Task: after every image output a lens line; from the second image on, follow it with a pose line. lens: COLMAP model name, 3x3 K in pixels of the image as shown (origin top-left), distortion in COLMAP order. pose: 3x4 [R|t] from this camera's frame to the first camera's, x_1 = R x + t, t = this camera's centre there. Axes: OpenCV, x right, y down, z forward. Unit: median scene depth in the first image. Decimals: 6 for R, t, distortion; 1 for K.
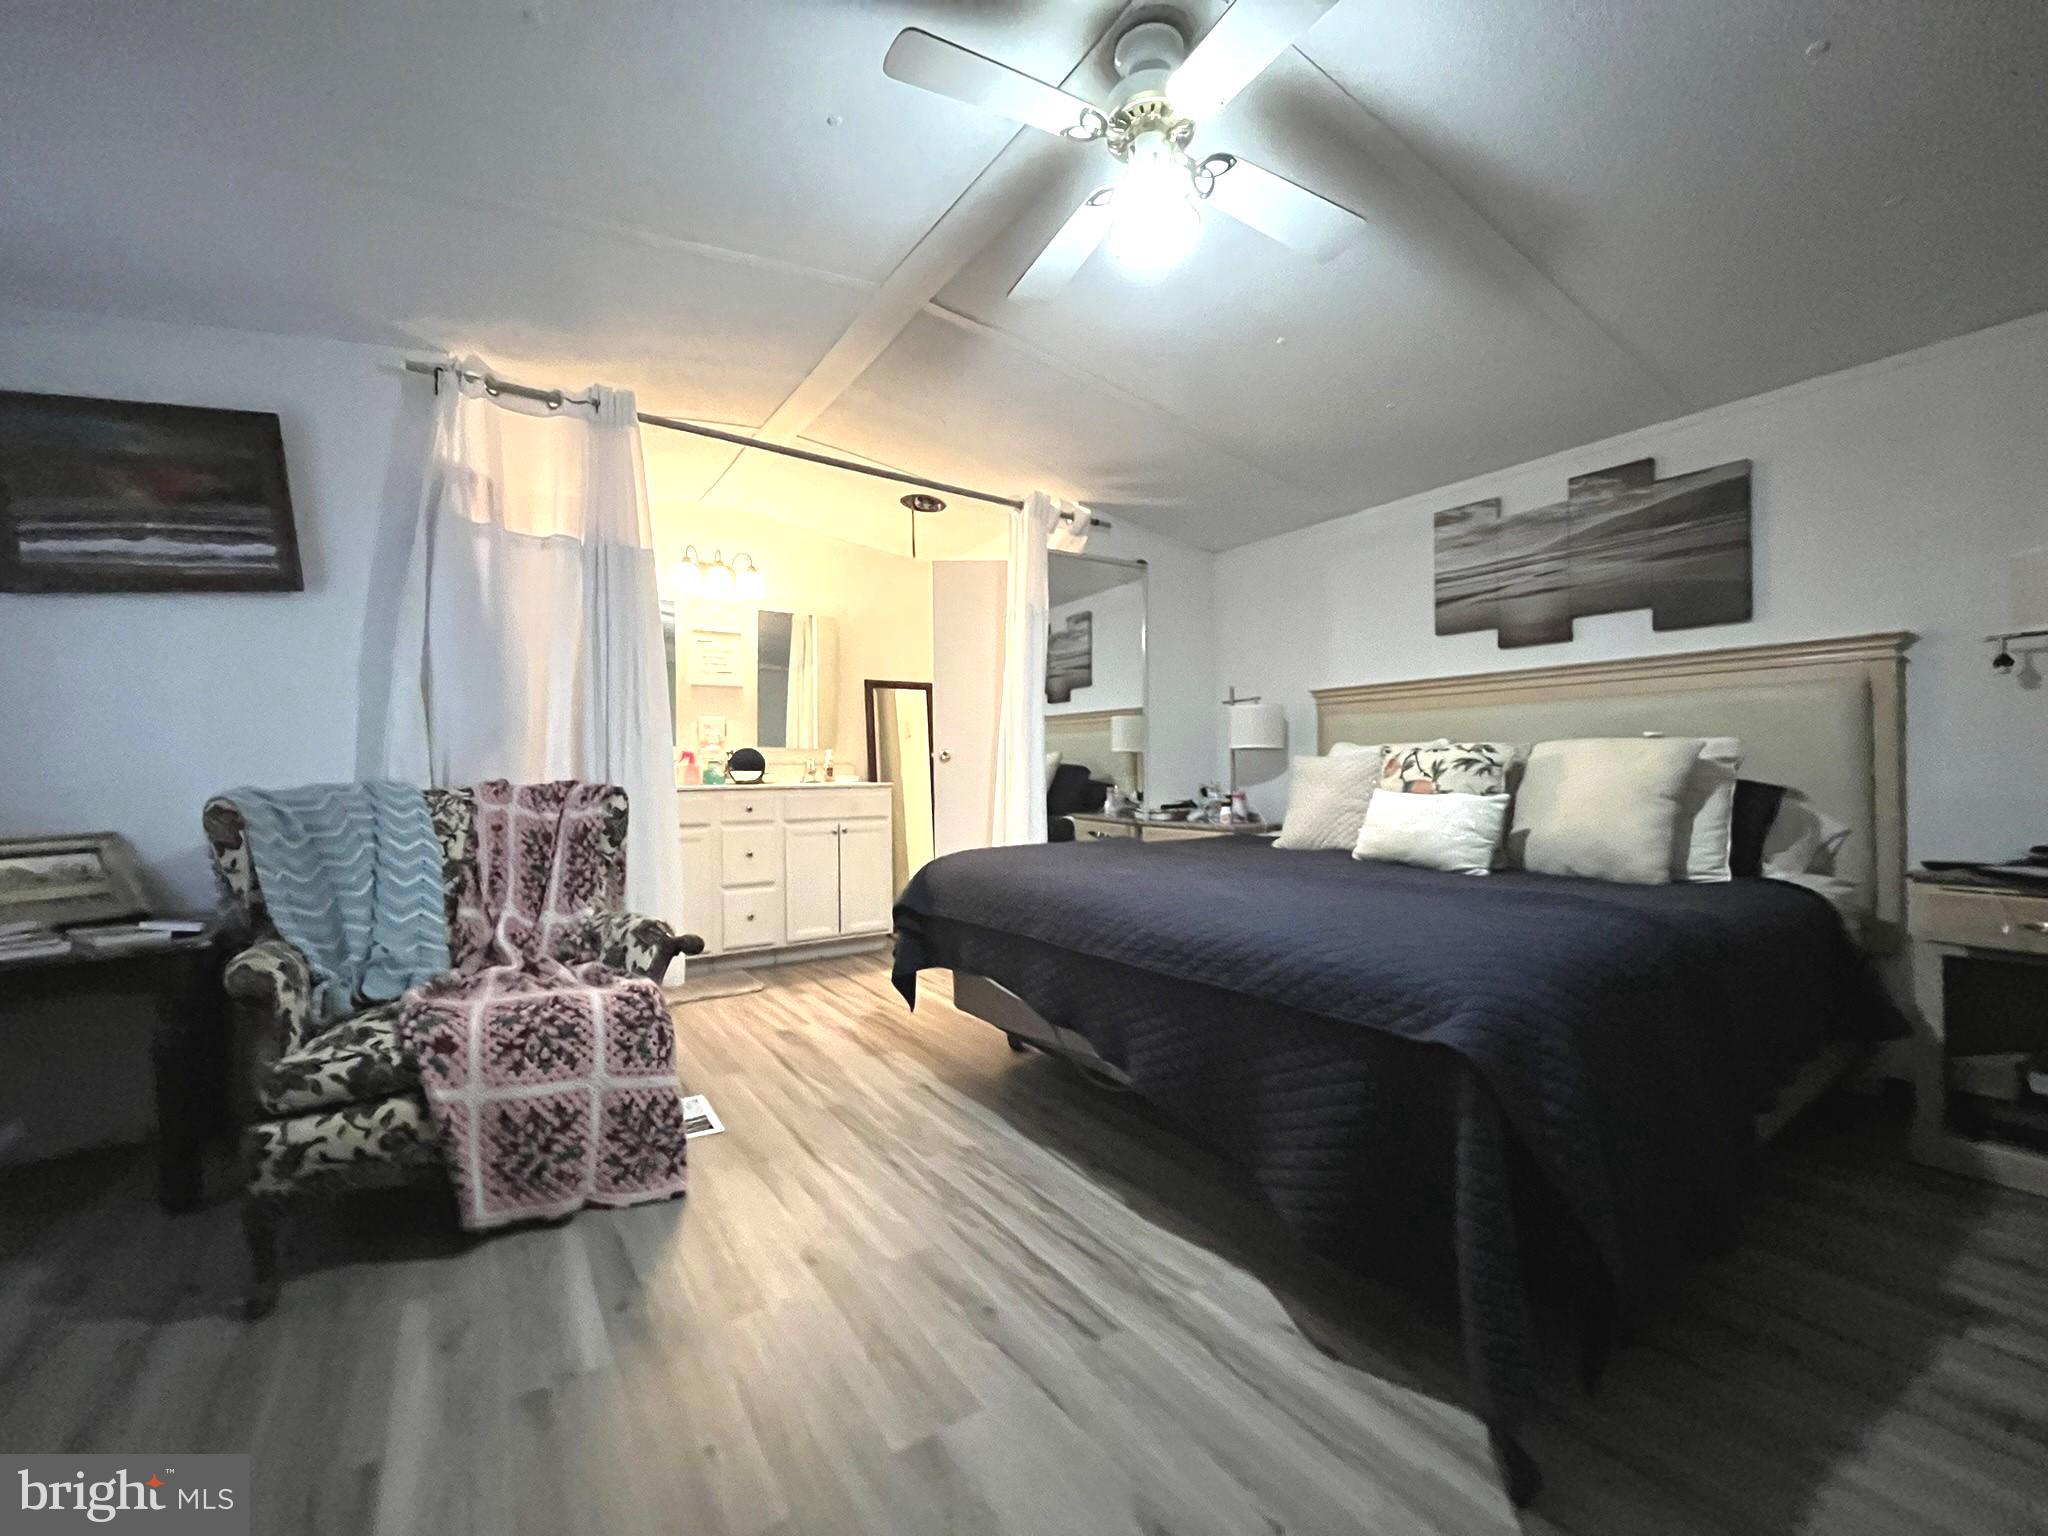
lens RADIAL K [[824.2, 0, 1024.0], [0, 824.2, 768.0], [0, 0, 1]] dist [-0.001659, 0.000129]
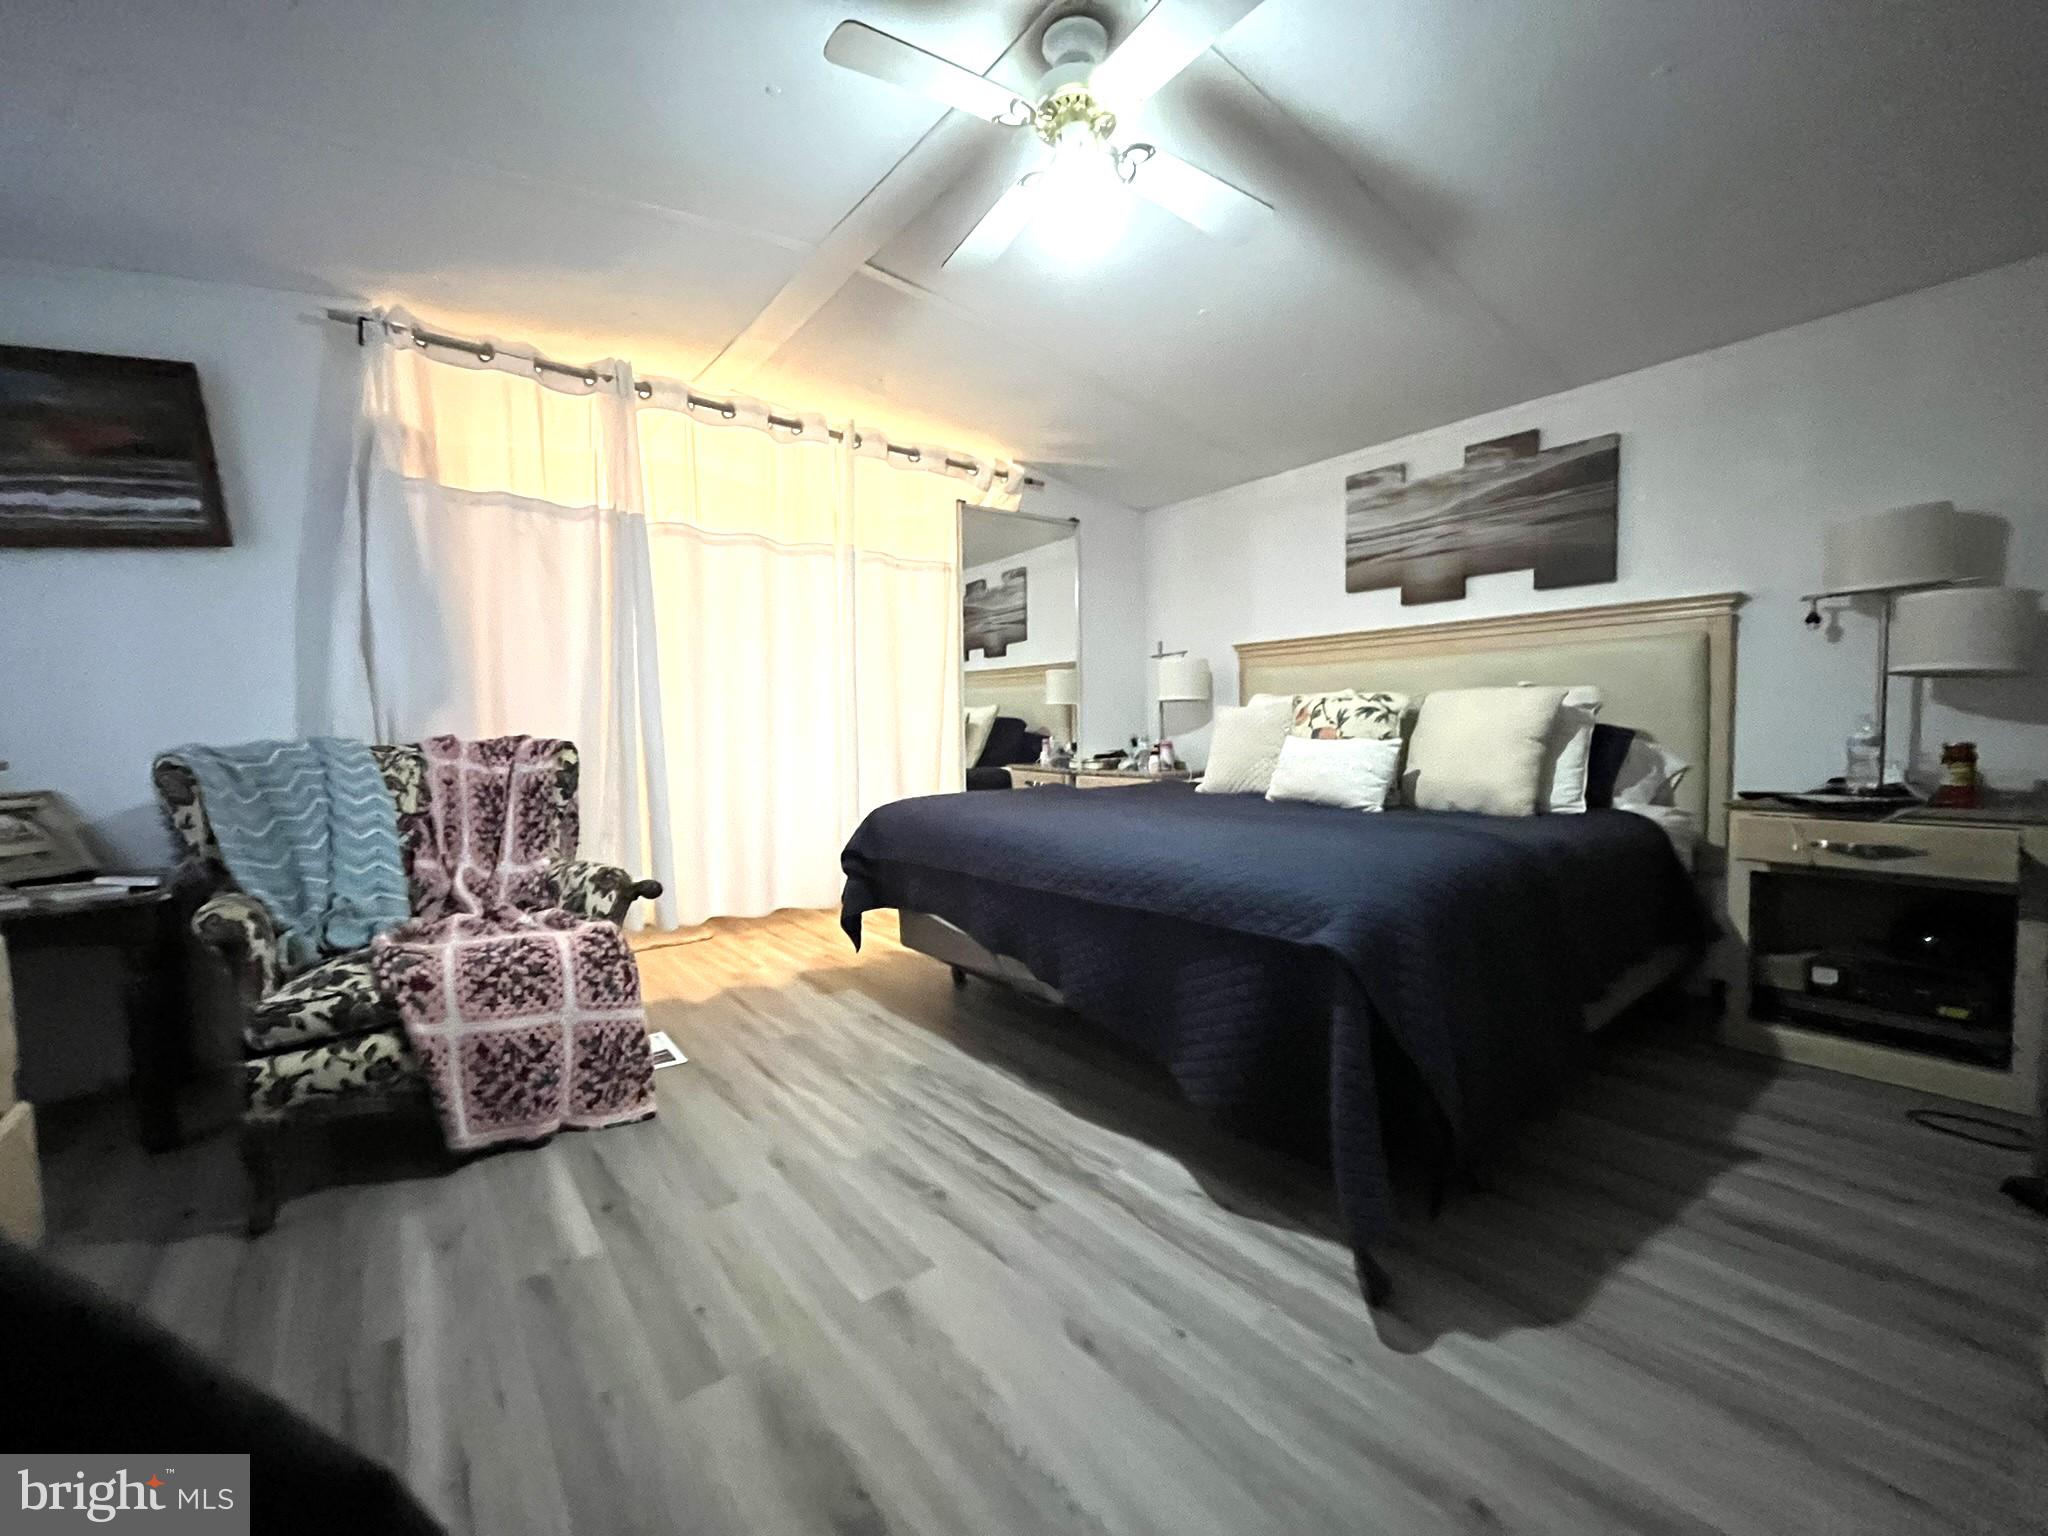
lens RADIAL K [[829.4, 0, 1015.2], [0, 829.4, 768.5], [0, 0, 1]] dist [-0.000571, -0.000031]
pose [[0.997810, -0.012223, 0.065001, -0.004072], [0.008645, 0.998446, 0.055048, 0.005604], [-0.065573, -0.054365, 0.996366, -0.080883]]
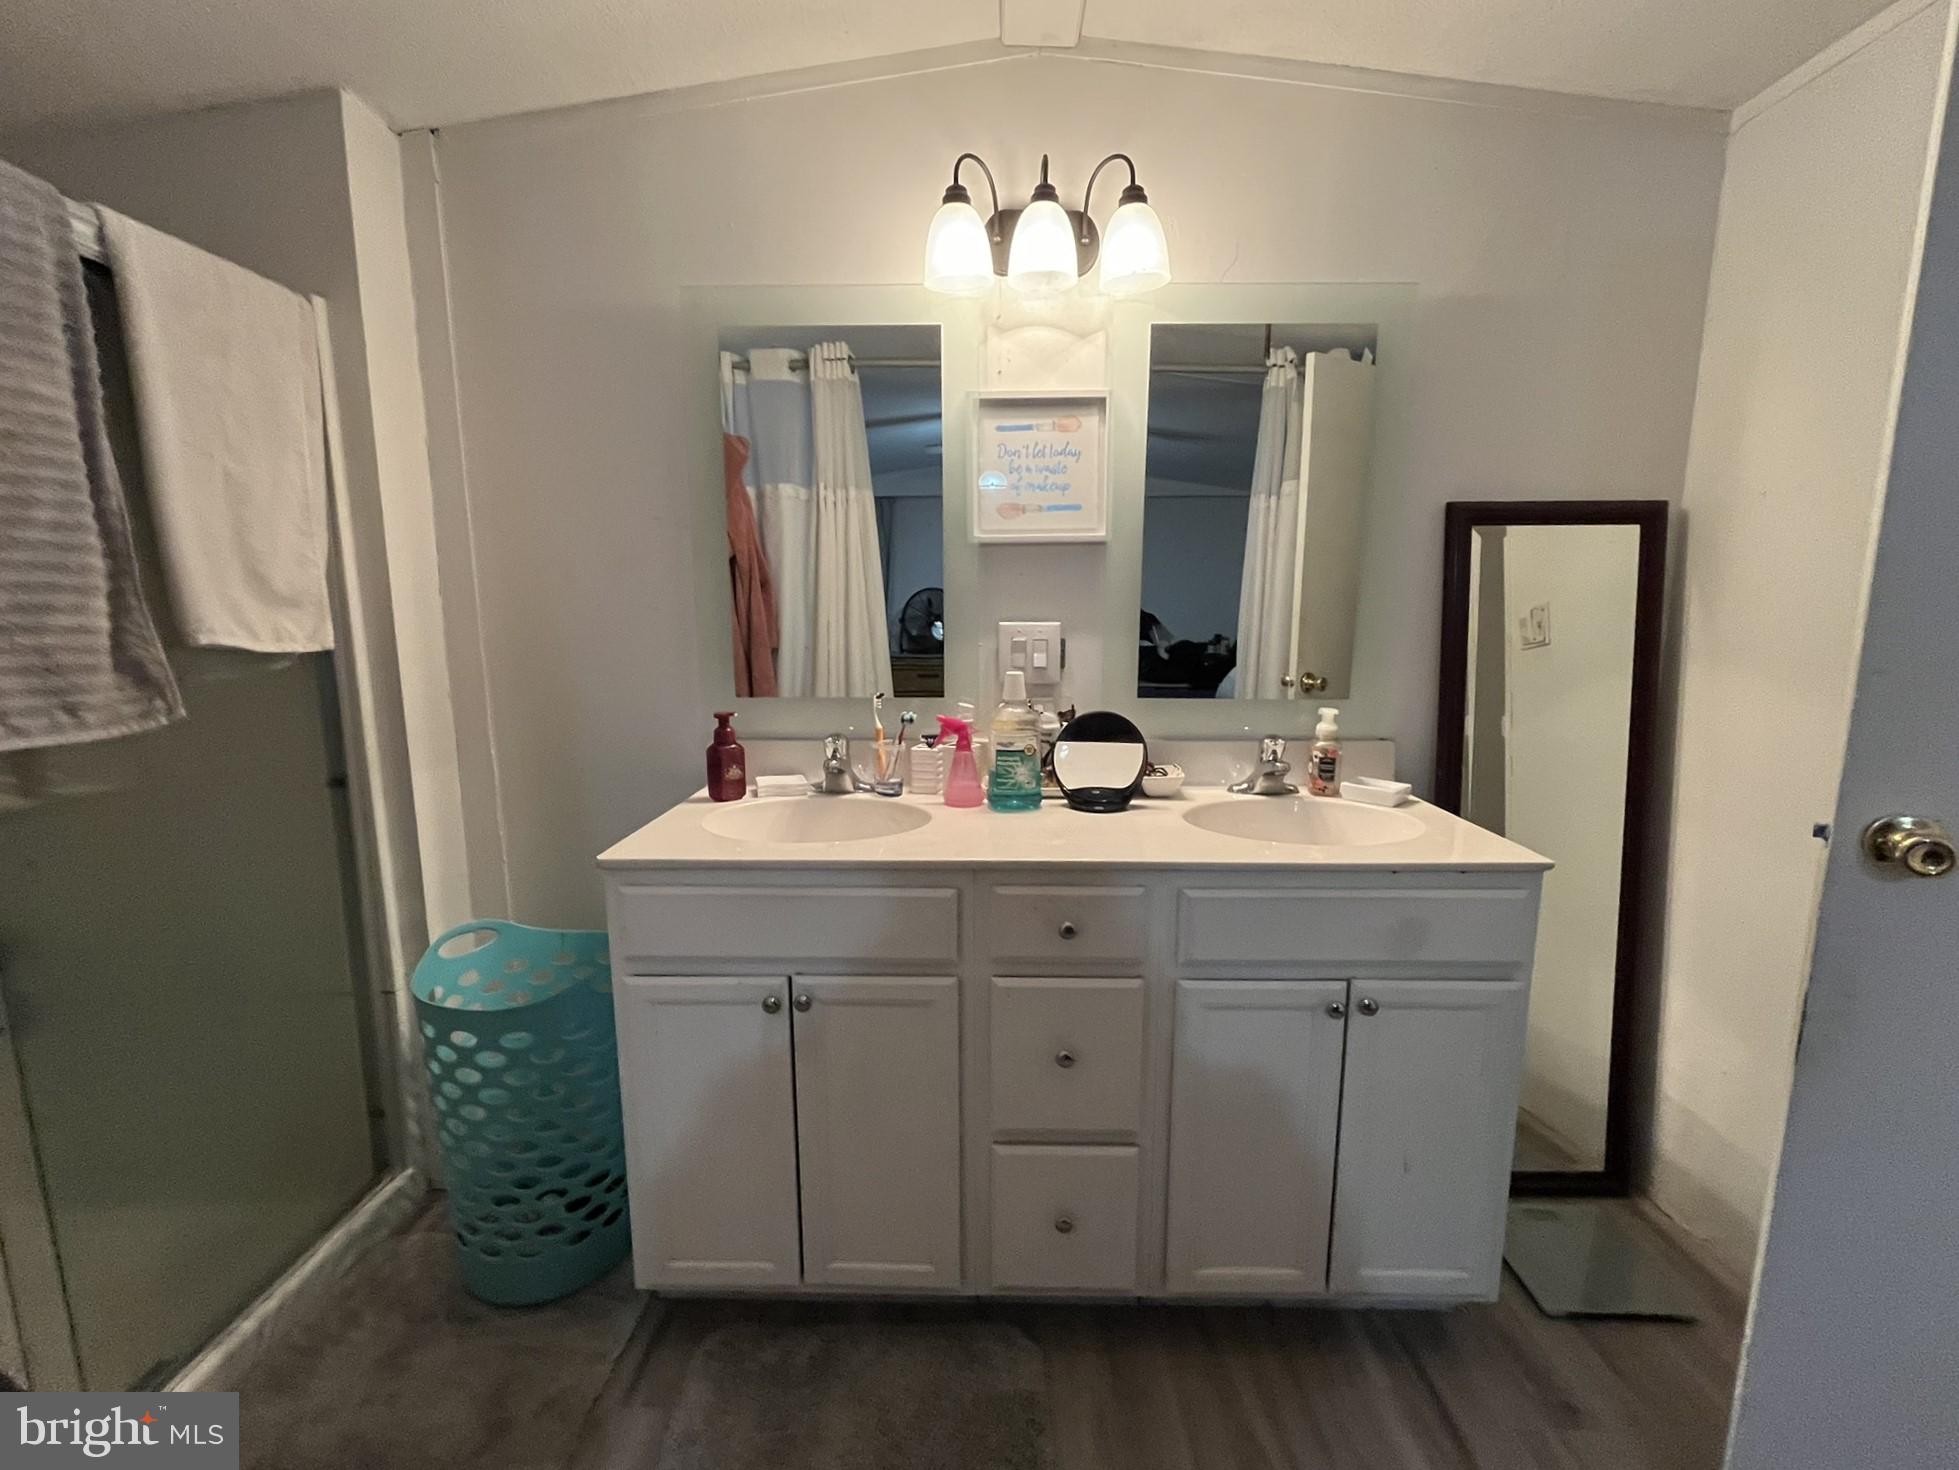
lens RADIAL K [[832.7, 0, 979.5], [0, 832.7, 735.0], [0, 0, 1]] dist [-0.011214, 0.000072]
pose [[0.820501, 0.093790, -0.563898, -0.236557], [-0.003019, 0.987146, 0.159793, -0.103990], [0.571637, -0.129408, 0.810237, 0.935564]]
